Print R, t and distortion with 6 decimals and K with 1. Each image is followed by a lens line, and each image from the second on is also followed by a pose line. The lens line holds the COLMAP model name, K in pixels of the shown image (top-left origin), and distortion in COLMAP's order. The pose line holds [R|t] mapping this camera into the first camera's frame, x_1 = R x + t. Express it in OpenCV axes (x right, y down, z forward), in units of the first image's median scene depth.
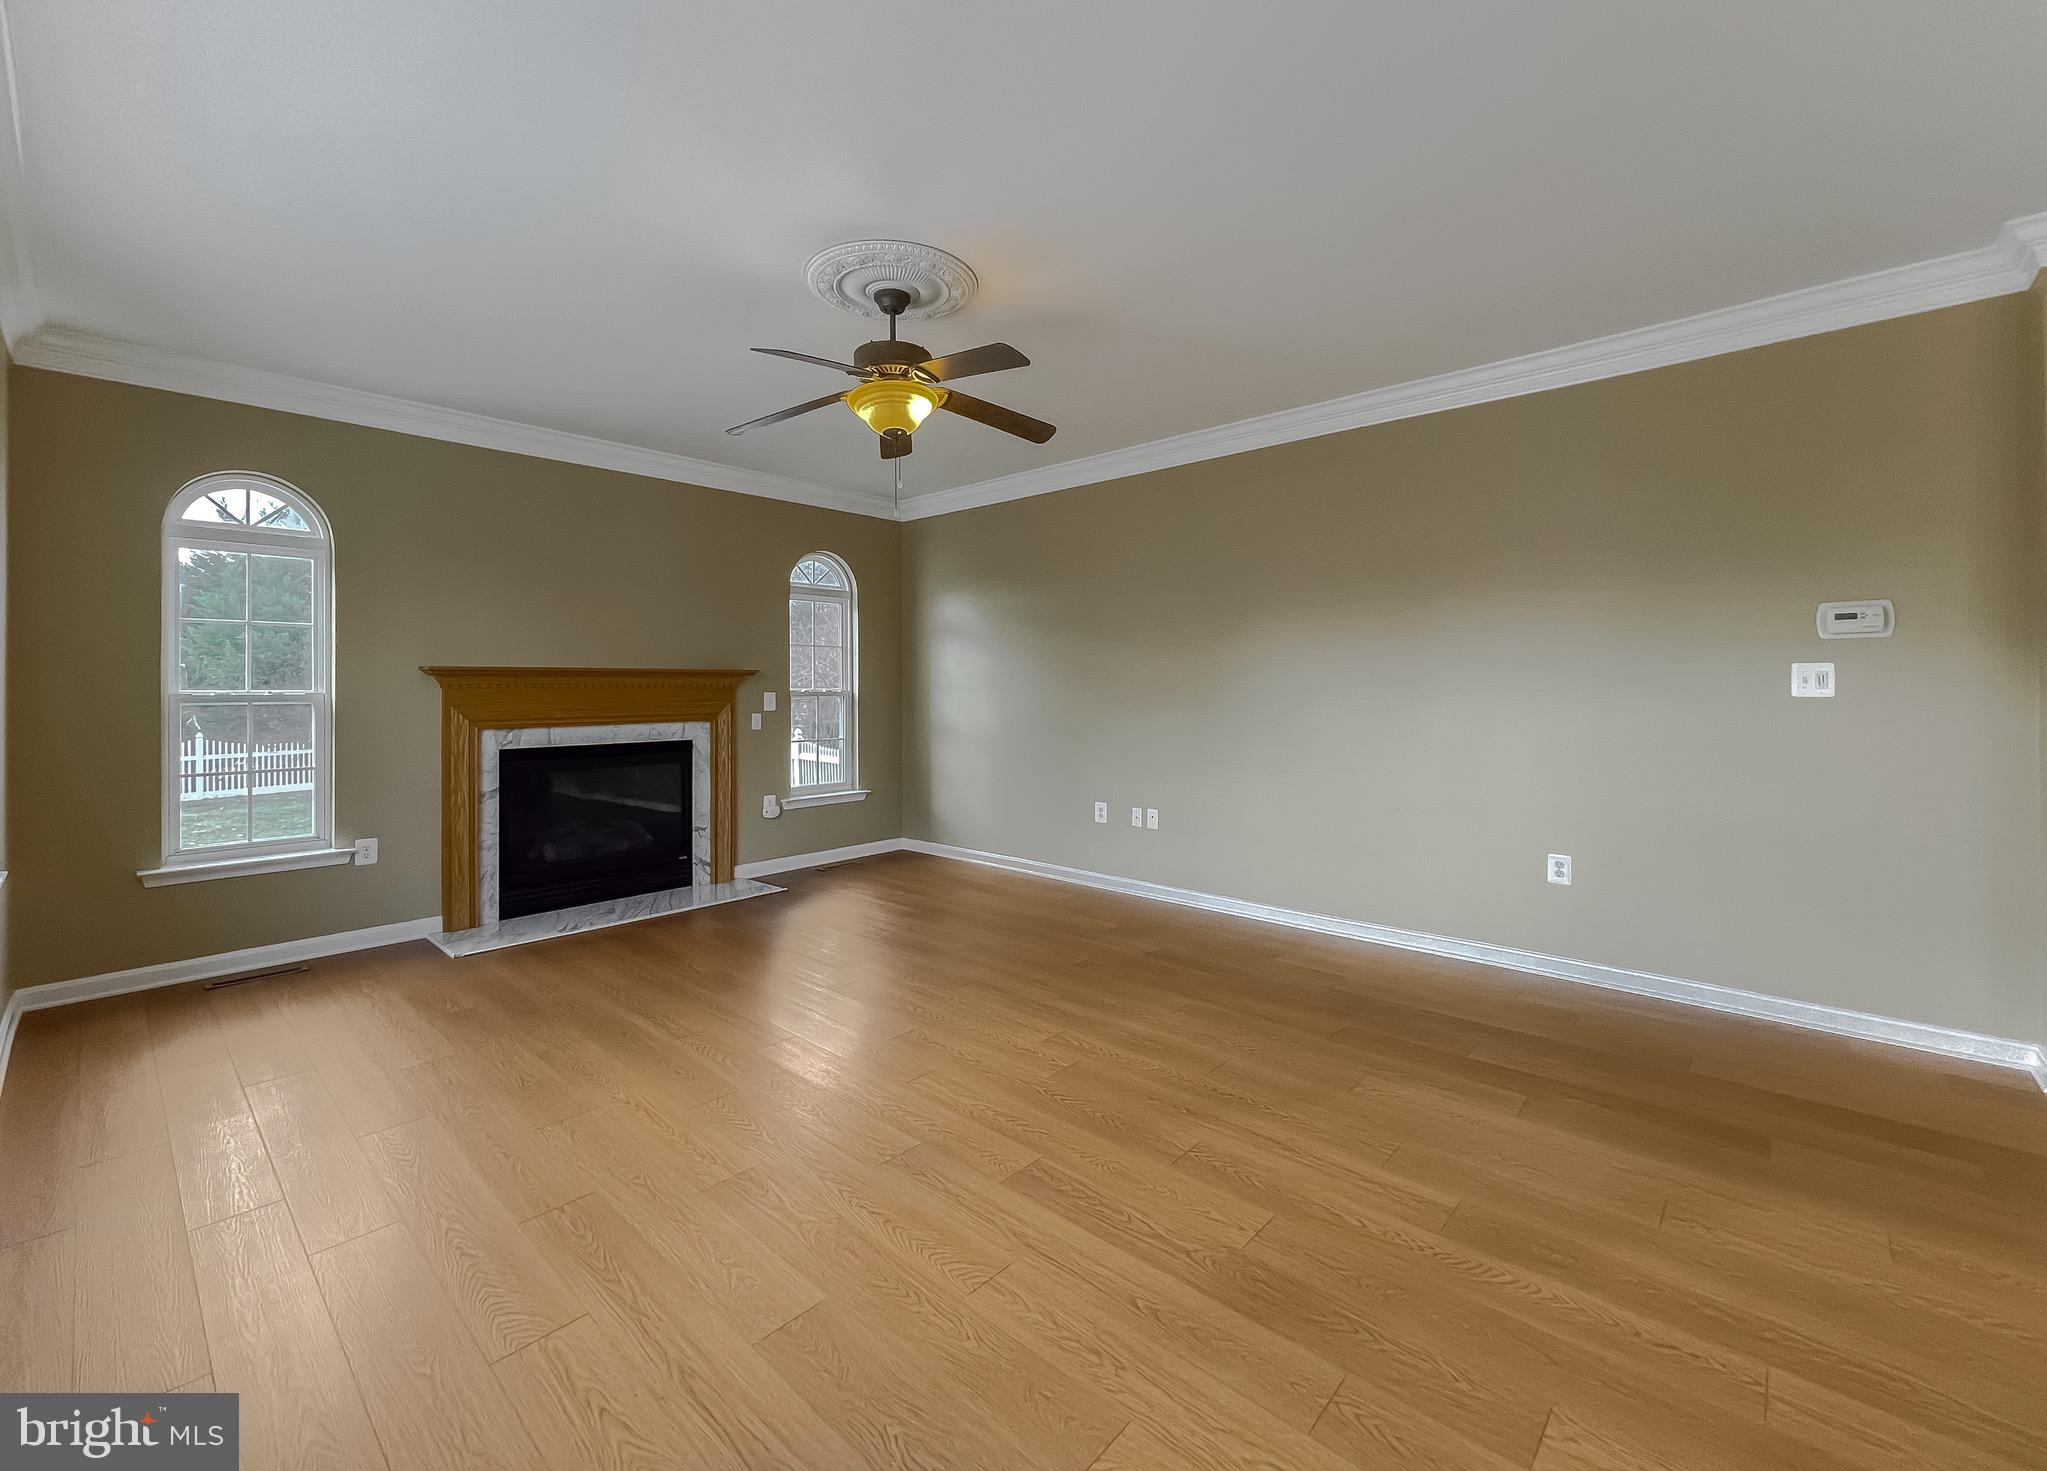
lens RADIAL K [[845.3, 0, 1033.1], [0, 845.3, 702.5], [0, 0, 1]] dist [-0.009549, 0.000198]
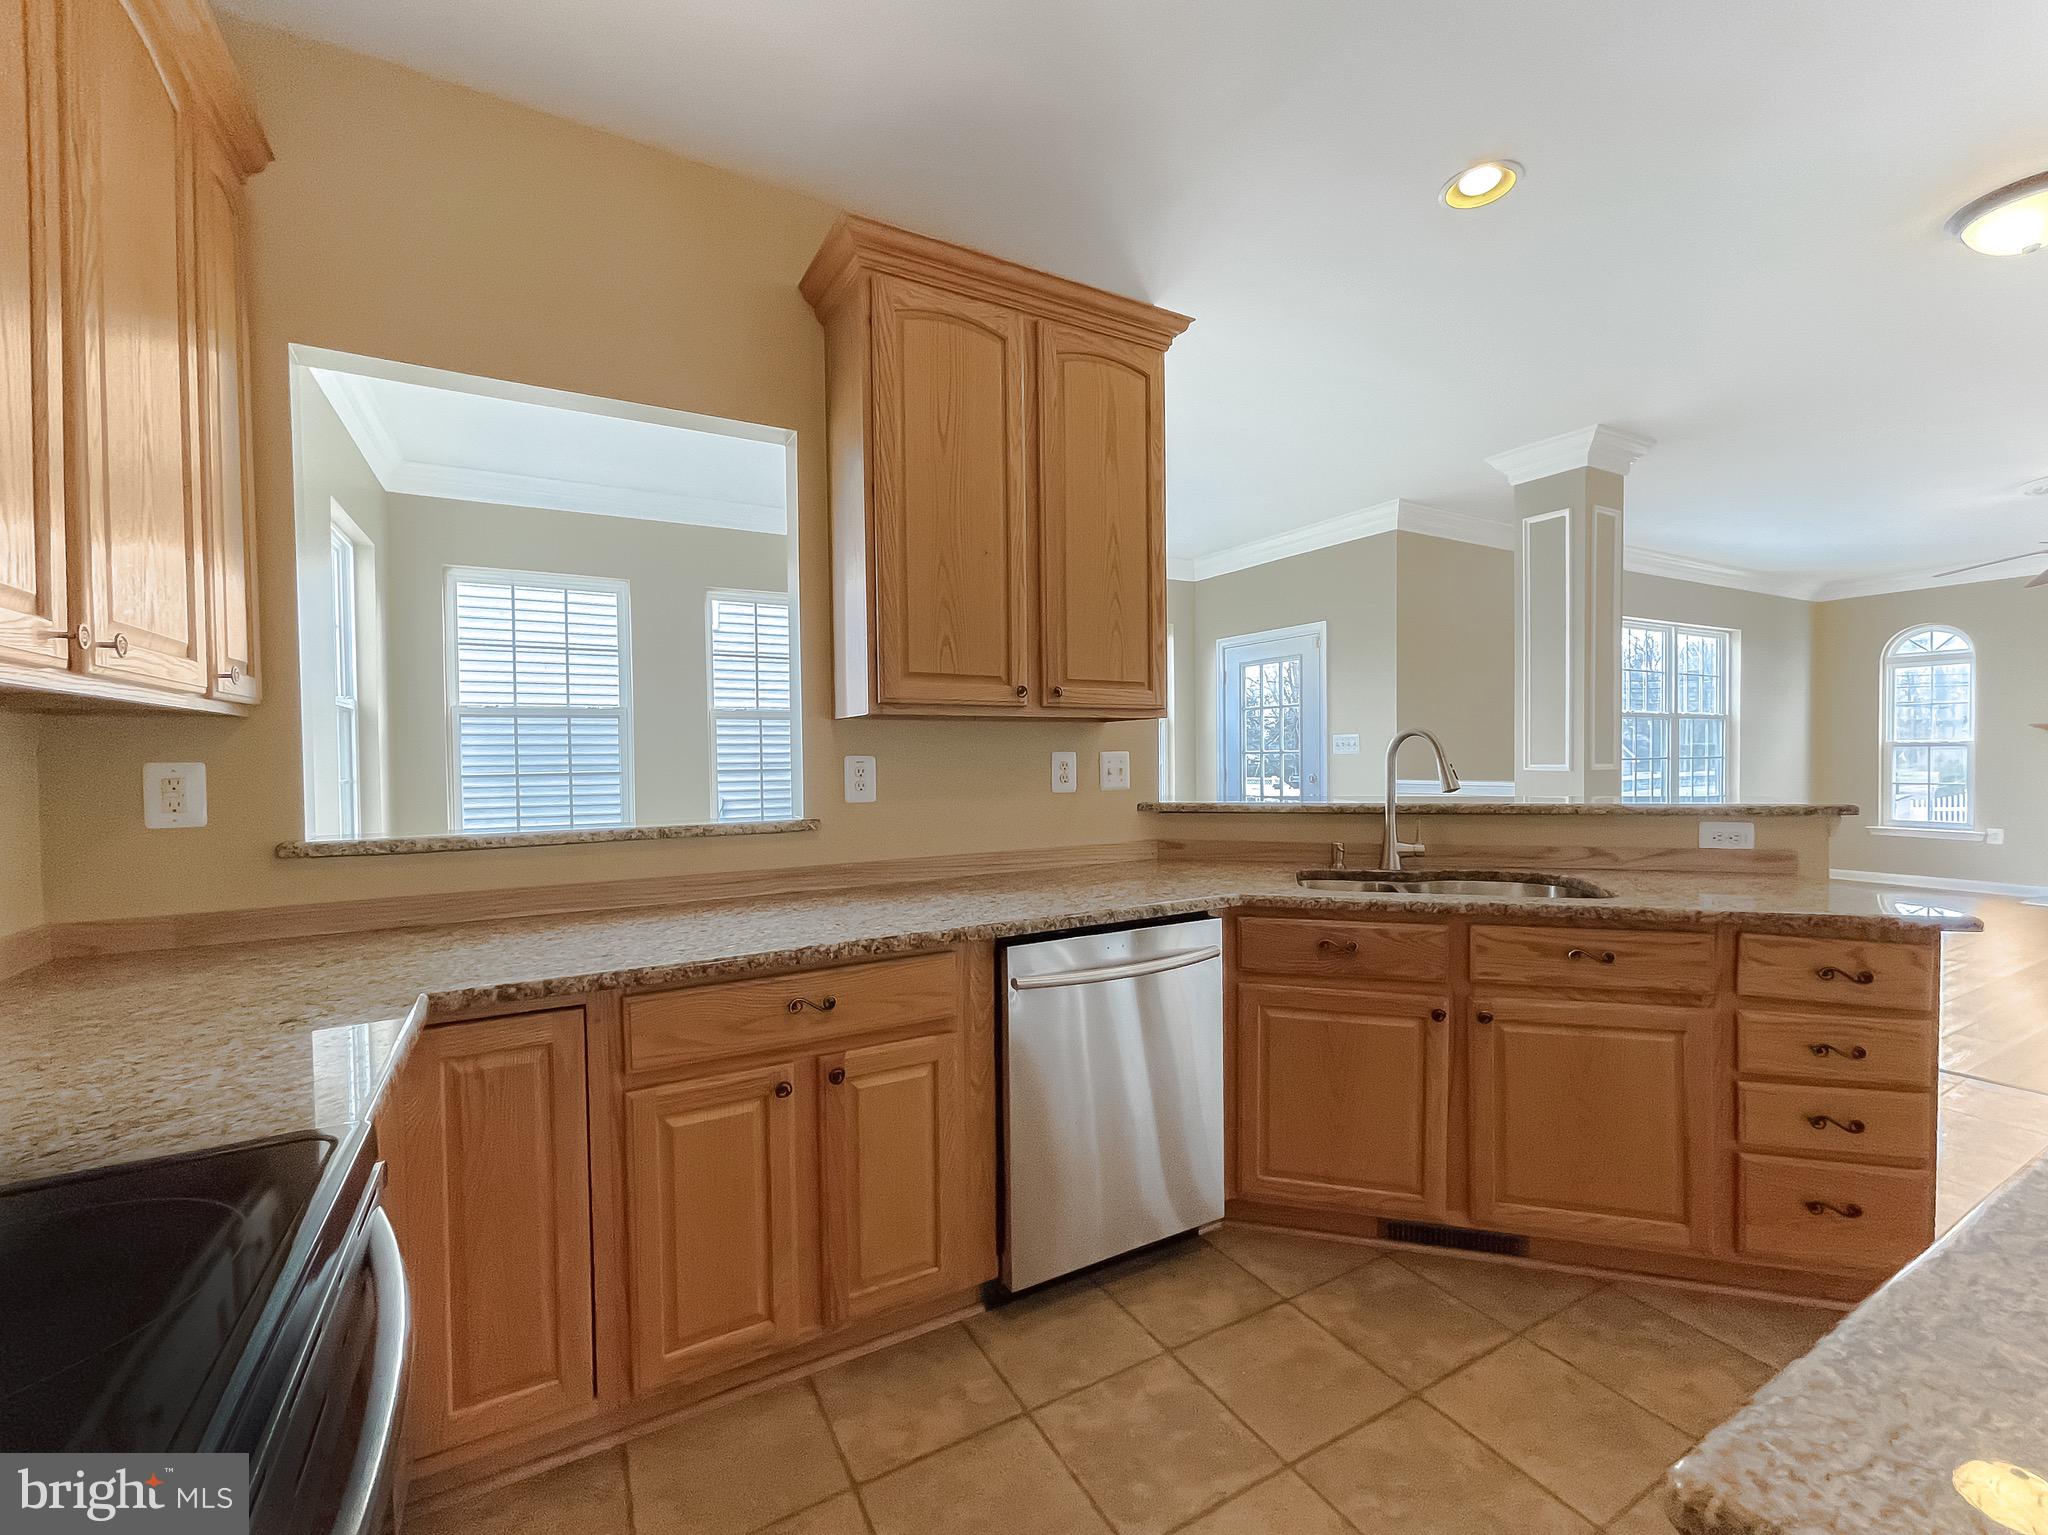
lens RADIAL K [[850.0, 0, 1018.0], [0, 850.0, 778.1], [0, 0, 1]] dist [0.001135, 0.000069]
pose [[-0.331256, 0.033295, -0.942953, 1.266707], [-0.001437, 0.999358, 0.035791, 0.004706], [0.943540, 0.013211, -0.330996, -0.236057]]
